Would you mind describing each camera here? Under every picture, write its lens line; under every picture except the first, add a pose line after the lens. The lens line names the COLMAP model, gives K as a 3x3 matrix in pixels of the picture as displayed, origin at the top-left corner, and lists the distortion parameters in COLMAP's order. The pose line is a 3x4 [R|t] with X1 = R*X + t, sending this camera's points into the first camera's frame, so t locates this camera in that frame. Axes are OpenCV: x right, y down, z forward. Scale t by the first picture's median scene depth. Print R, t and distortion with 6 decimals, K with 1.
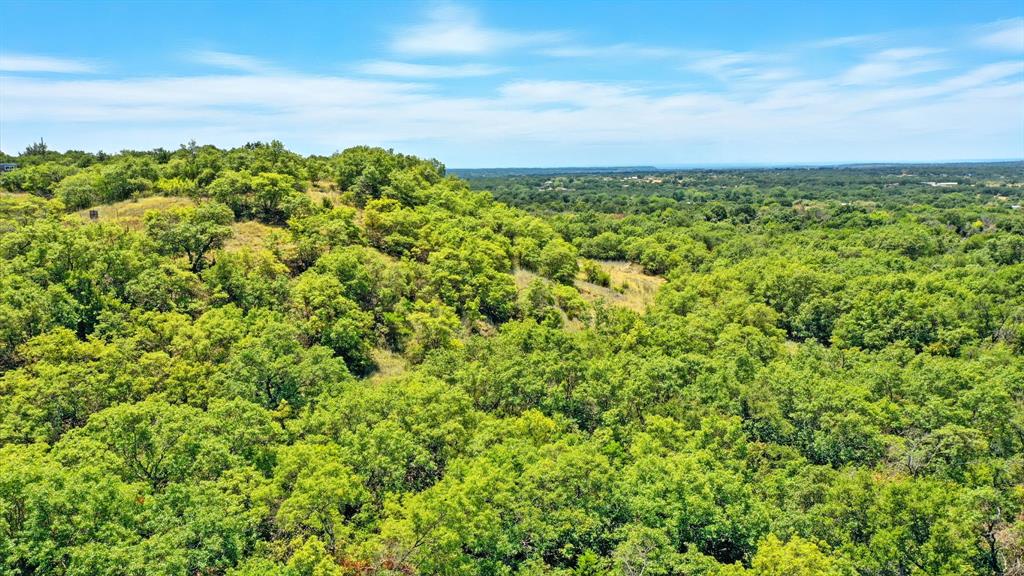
lens RADIAL K [[791.3, 0, 512.0], [0, 791.3, 288.0], [0, 0, 1]] dist [-0.004750, -0.001528]
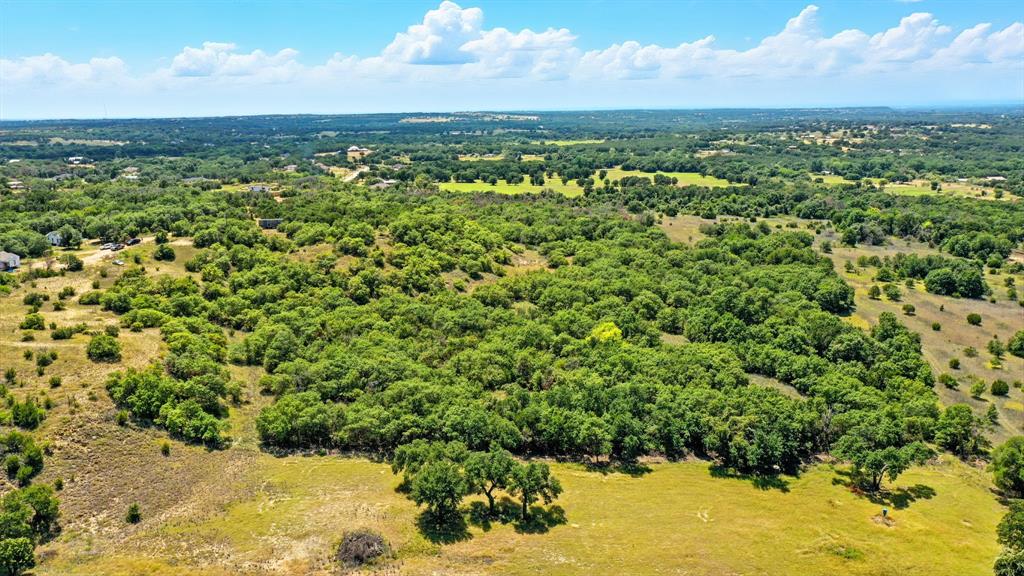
lens RADIAL K [[796.0, 0, 512.0], [0, 796.0, 288.0], [0, 0, 1]] dist [-0.012028, 0.002571]
pose [[0.963516, 0.056297, -0.261662, 0.708810], [-0.036511, 0.996136, 0.079875, -0.144214], [0.265147, -0.067407, 0.961849, -1.180477]]
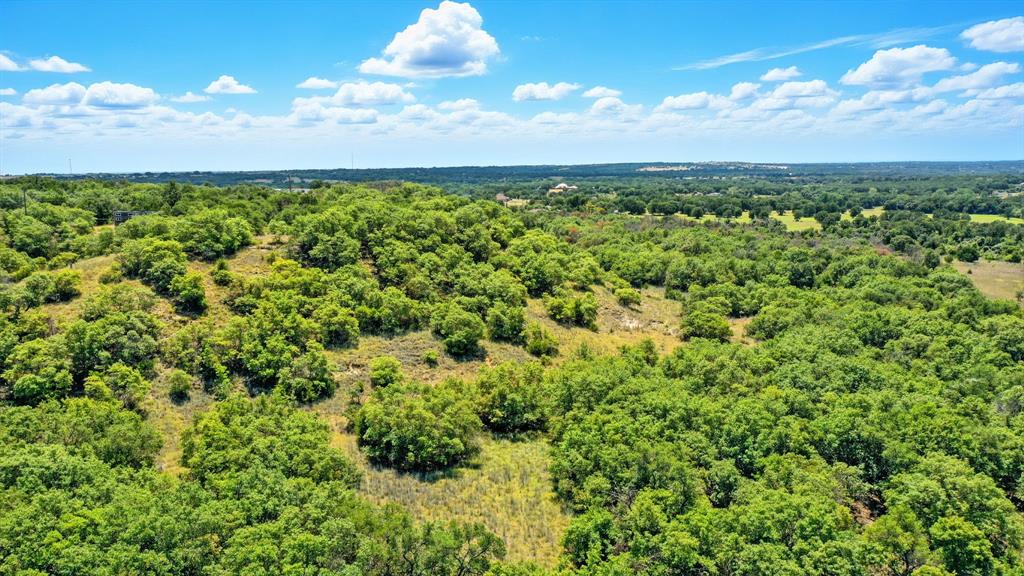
lens RADIAL K [[796.0, 0, 512.0], [0, 796.0, 288.0], [0, 0, 1]] dist [-0.012028, 0.002571]
pose [[0.839006, 0.082213, -0.537876, 0.551671], [-0.077756, 0.996490, 0.031023, -0.099730], [0.538538, 0.015795, 0.842453, 0.157087]]
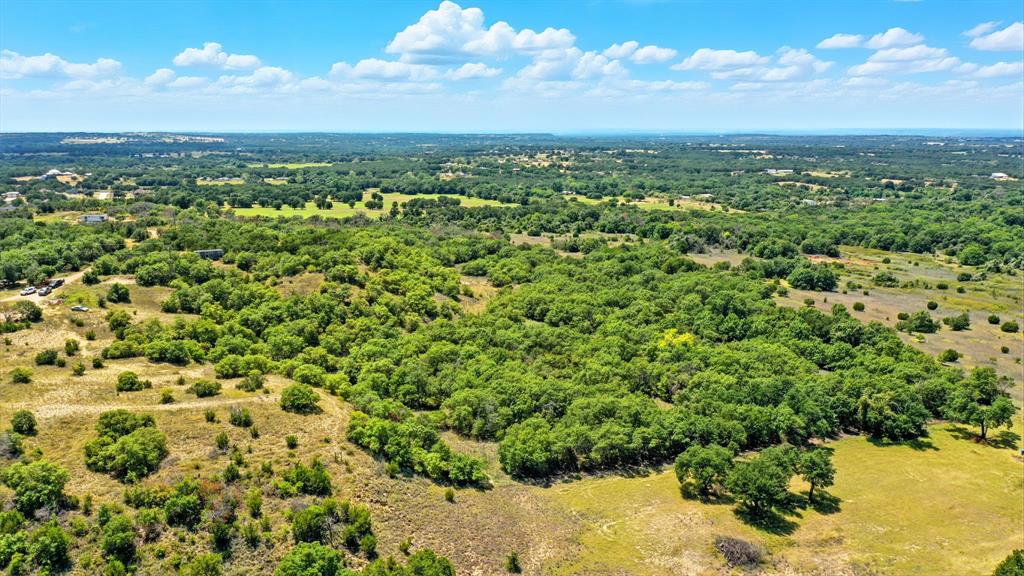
lens RADIAL K [[791.3, 0, 512.0], [0, 791.3, 288.0], [0, 0, 1]] dist [-0.004750, -0.001528]
pose [[0.992121, -0.010286, 0.124861, -0.053041], [0.004564, 0.998930, 0.046022, -0.125710], [-0.125201, -0.045090, 0.991106, -1.252908]]
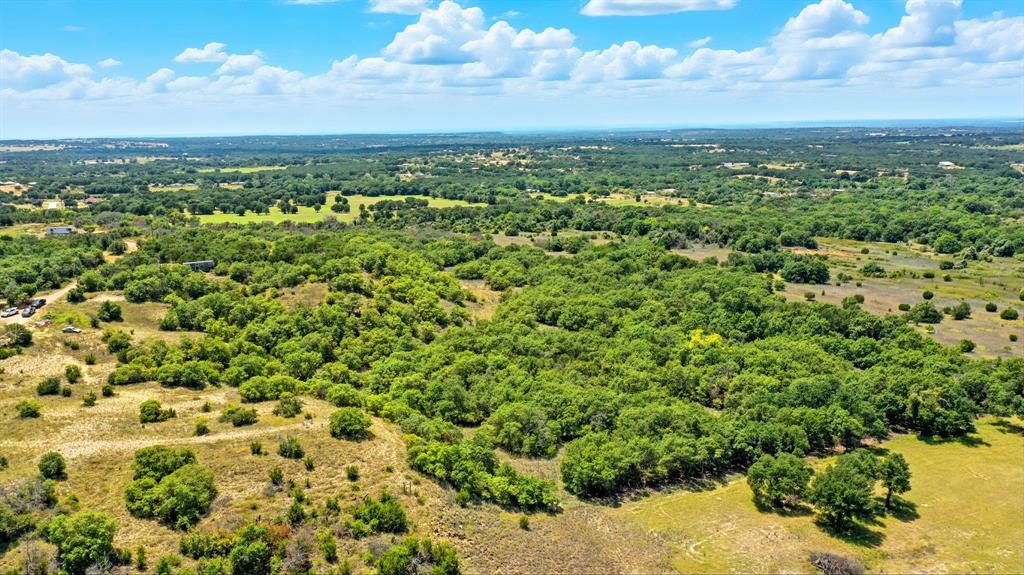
lens RADIAL K [[791.3, 0, 512.0], [0, 791.3, 287.5], [0, 0, 1]] dist [-0.004750, -0.001528]
pose [[0.982204, -0.041118, 0.183260, -0.178184], [0.032777, 0.998294, 0.048314, -0.138073], [-0.184934, -0.041448, 0.981877, -1.161999]]
